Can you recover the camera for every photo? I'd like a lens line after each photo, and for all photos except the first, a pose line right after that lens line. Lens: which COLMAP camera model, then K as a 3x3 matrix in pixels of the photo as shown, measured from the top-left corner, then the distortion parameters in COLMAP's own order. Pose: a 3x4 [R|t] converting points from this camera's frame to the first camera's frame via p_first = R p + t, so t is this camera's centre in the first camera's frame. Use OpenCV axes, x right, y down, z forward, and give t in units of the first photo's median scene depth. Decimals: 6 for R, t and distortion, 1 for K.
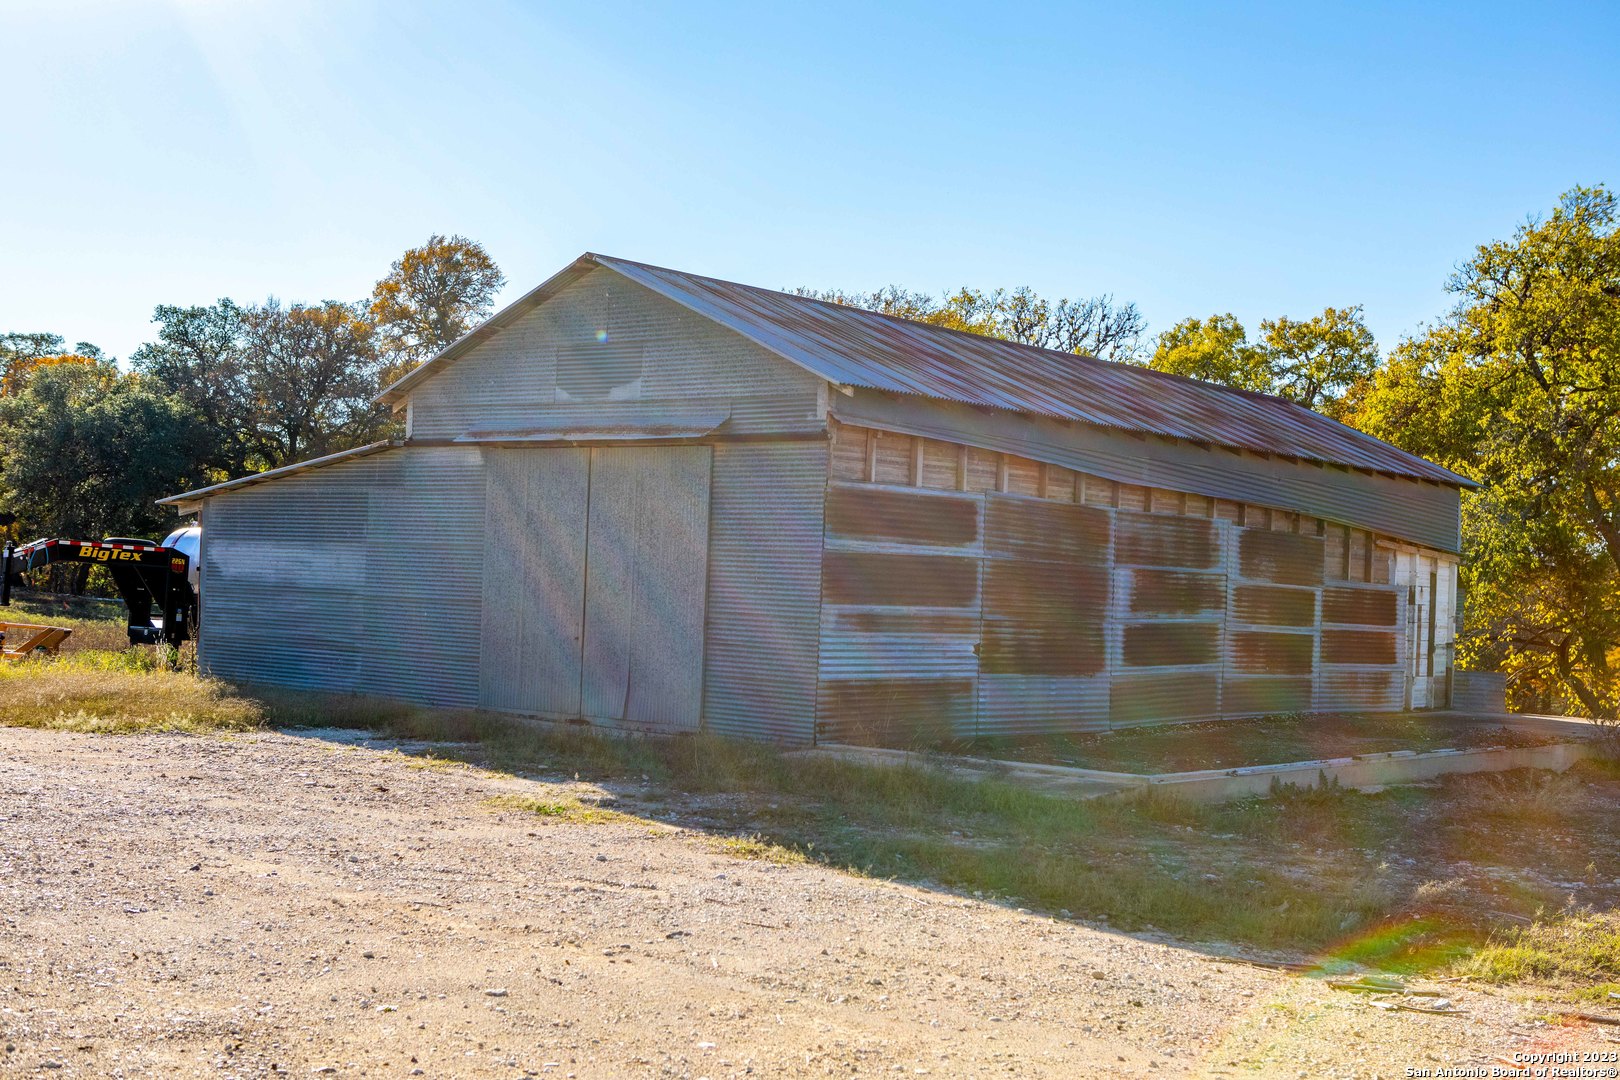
lens RADIAL K [[2139.8, 0, 809.9], [0, 2139.8, 539.5], [0, 0, 1]] dist [-0.007024, 0.000000]
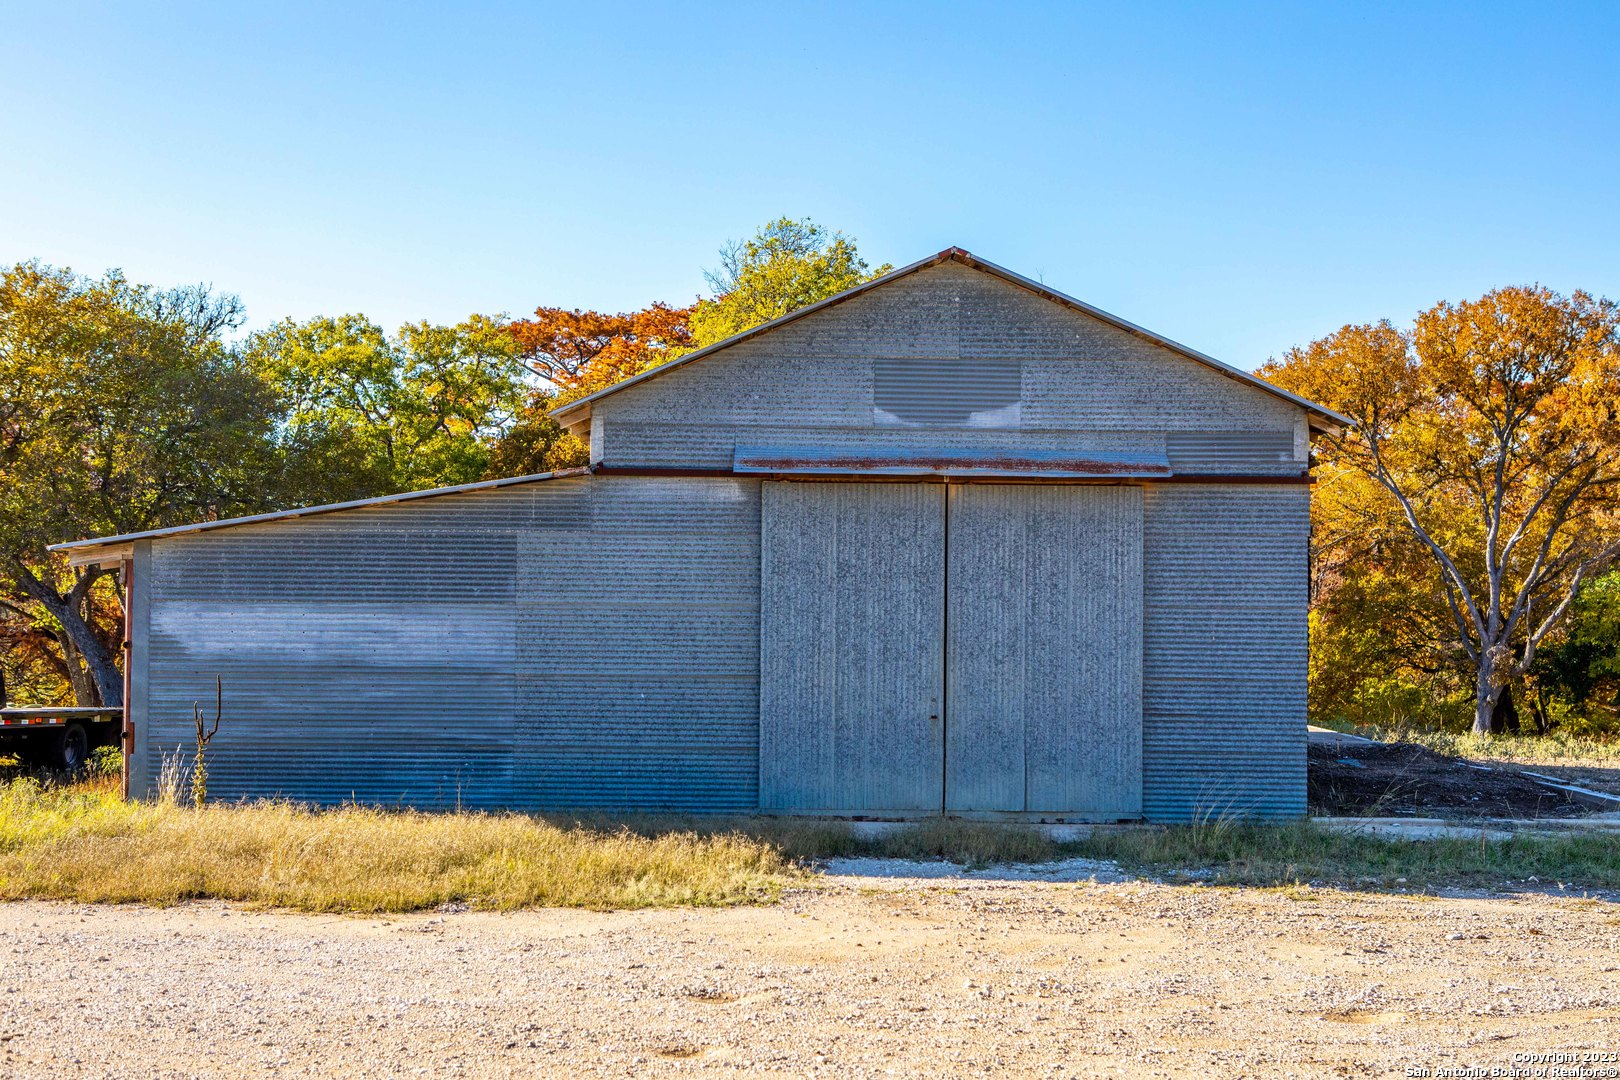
lens RADIAL K [[2139.8, 0, 810.0], [0, 2139.8, 538.2], [0, 0, 1]] dist [-0.007024, 0.000000]
pose [[0.755017, -0.008022, 0.655656, -0.667844], [0.006445, 0.999968, 0.004812, -0.025961], [-0.655673, 0.000593, 0.755045, 0.405775]]
